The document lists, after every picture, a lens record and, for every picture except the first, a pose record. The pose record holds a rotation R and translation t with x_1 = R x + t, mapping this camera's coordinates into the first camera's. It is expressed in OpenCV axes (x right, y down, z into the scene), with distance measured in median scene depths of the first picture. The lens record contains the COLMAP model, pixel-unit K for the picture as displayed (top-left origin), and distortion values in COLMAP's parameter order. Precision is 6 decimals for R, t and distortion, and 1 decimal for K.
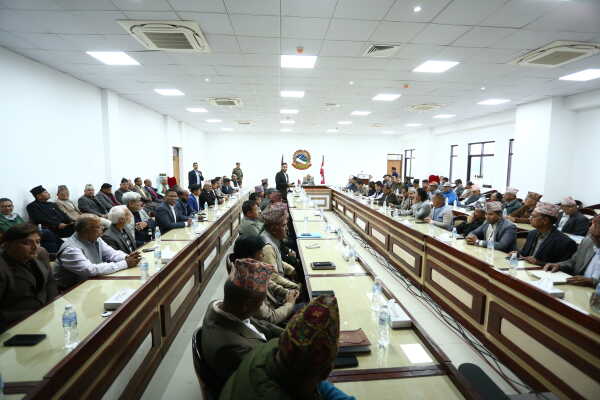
lens RADIAL K [[291.5, 0, 300.0], [0, 291.5, 200.0], [0, 0, 1]] dist [-0.075494, 0.030641]
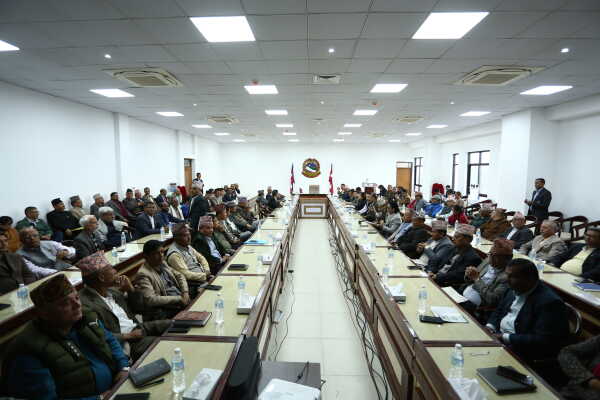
lens RADIAL K [[291.5, 0, 300.0], [0, 291.5, 200.0], [0, 0, 1]] dist [-0.075494, 0.030641]
pose [[0.994181, 0.006115, -0.107552, 0.156054], [-0.007969, 0.999827, -0.016821, -0.013819], [0.107431, 0.017580, 0.994057, -0.068192]]
